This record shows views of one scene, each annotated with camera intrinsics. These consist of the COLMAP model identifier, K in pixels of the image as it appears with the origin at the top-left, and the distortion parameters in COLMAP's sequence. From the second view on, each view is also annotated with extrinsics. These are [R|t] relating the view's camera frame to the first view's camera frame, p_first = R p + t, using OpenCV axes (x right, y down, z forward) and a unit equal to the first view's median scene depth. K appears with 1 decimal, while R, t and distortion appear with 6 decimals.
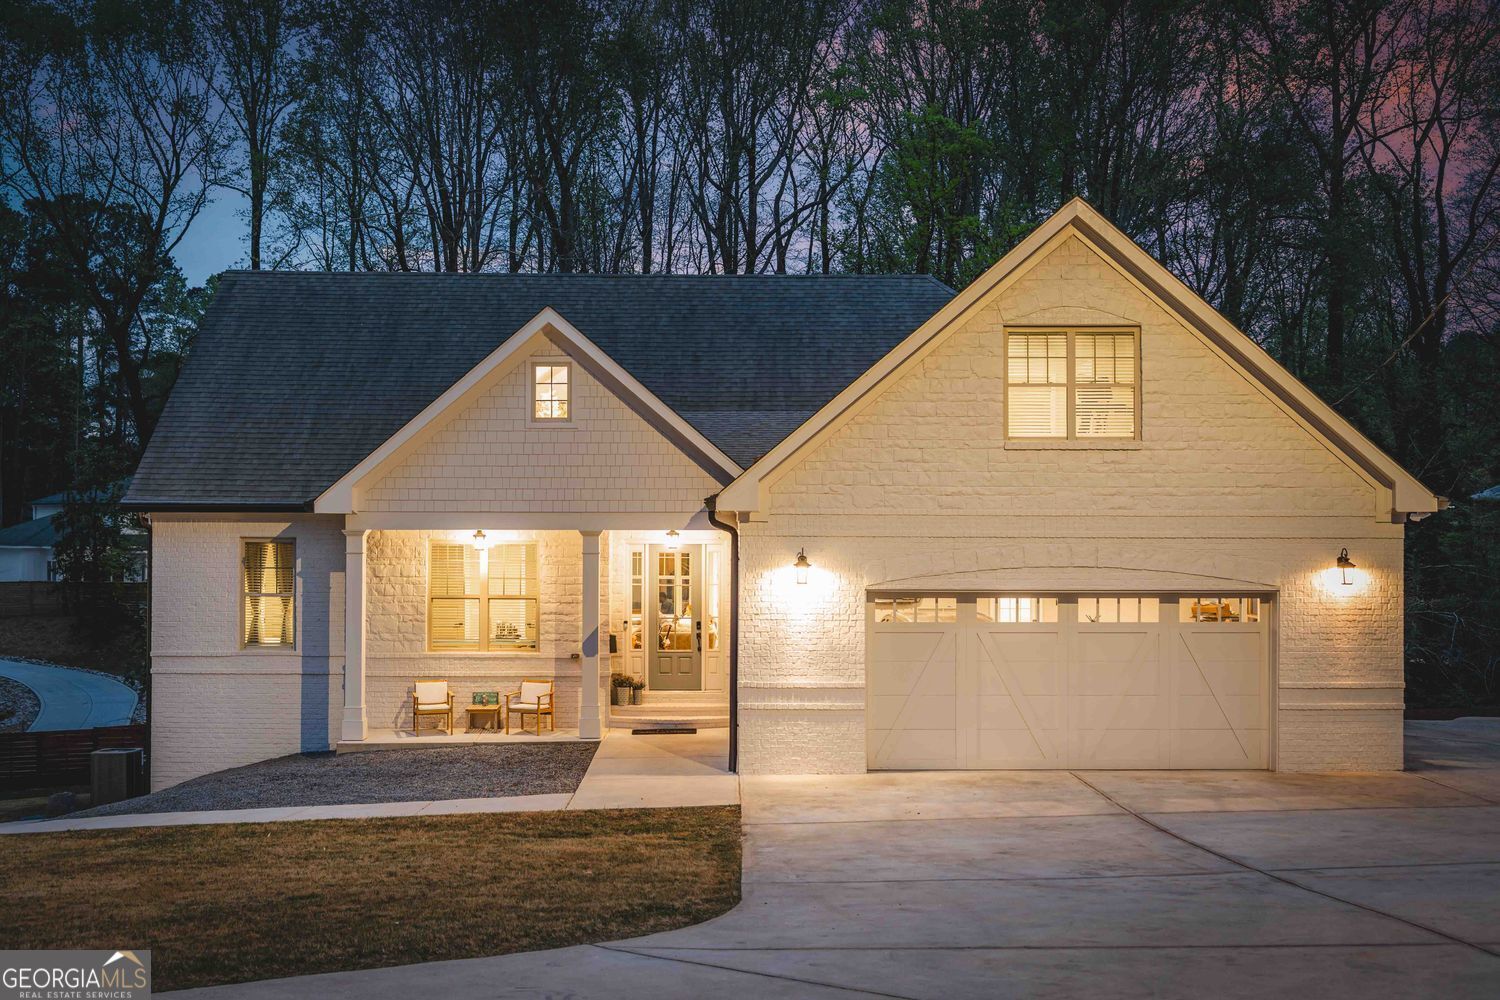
lens RADIAL K [[1623.5, 0, 750.4], [0, 1623.5, 499.7], [0, 0, 1]] dist [0.065984, 0.000000]
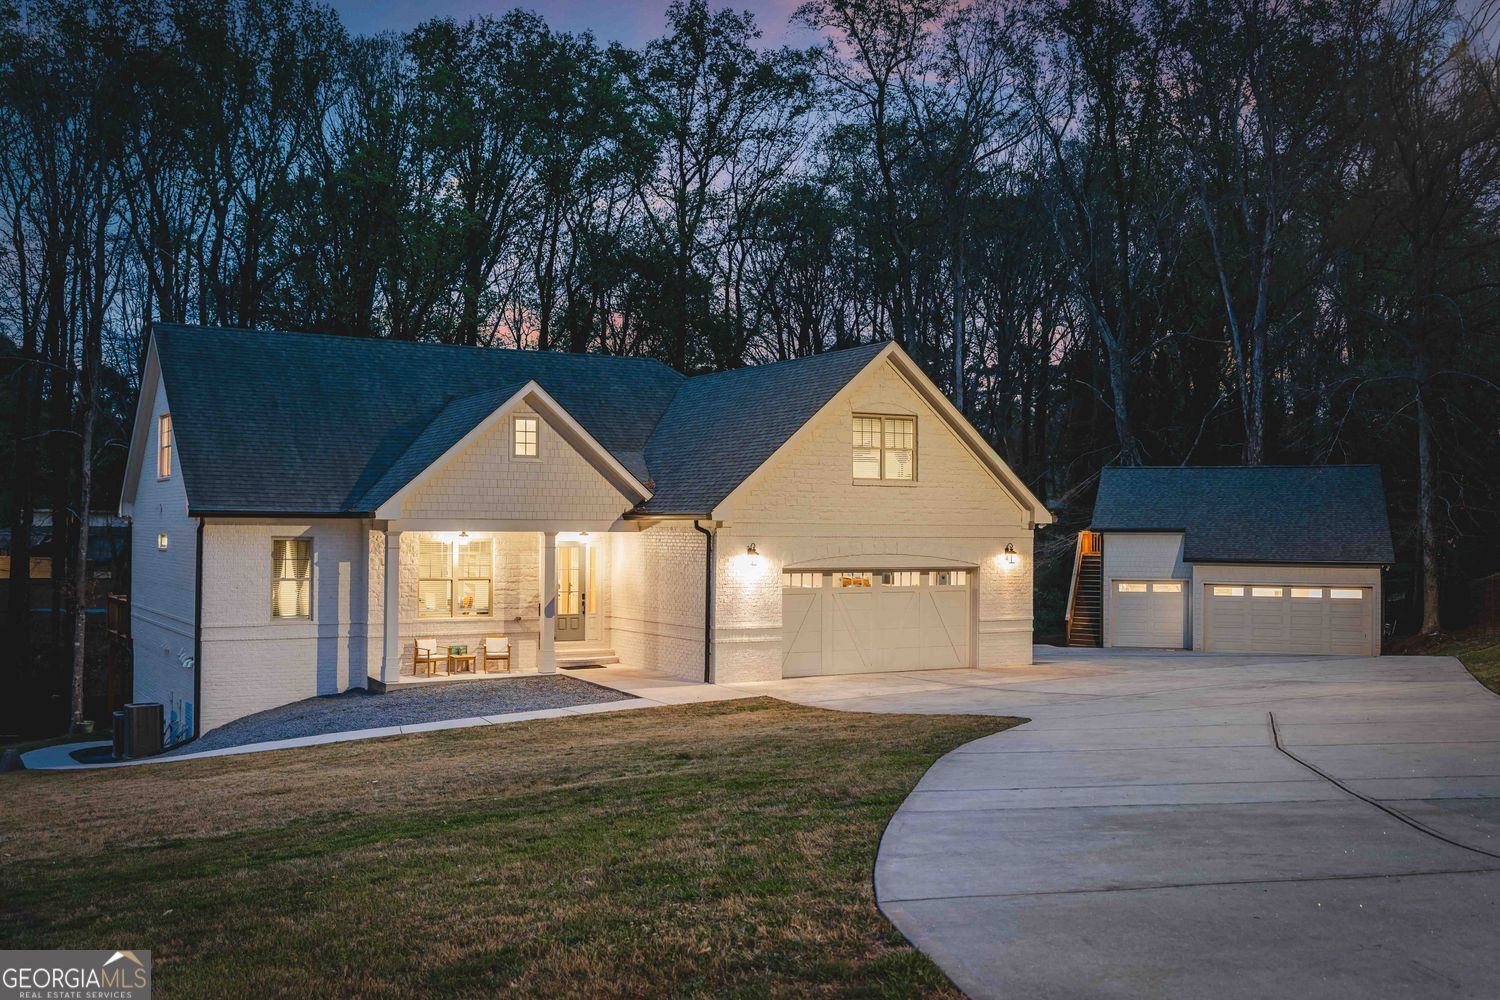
lens RADIAL K [[1362.0, 0, 749.0], [0, 1362.0, 499.1], [0, 0, 1]] dist [0.111965, 0.000000]
pose [[0.887625, 0.012778, 0.460389, -0.510018], [-0.012150, 0.999917, -0.004327, -0.007815], [-0.460406, -0.001754, 0.887707, -0.185151]]
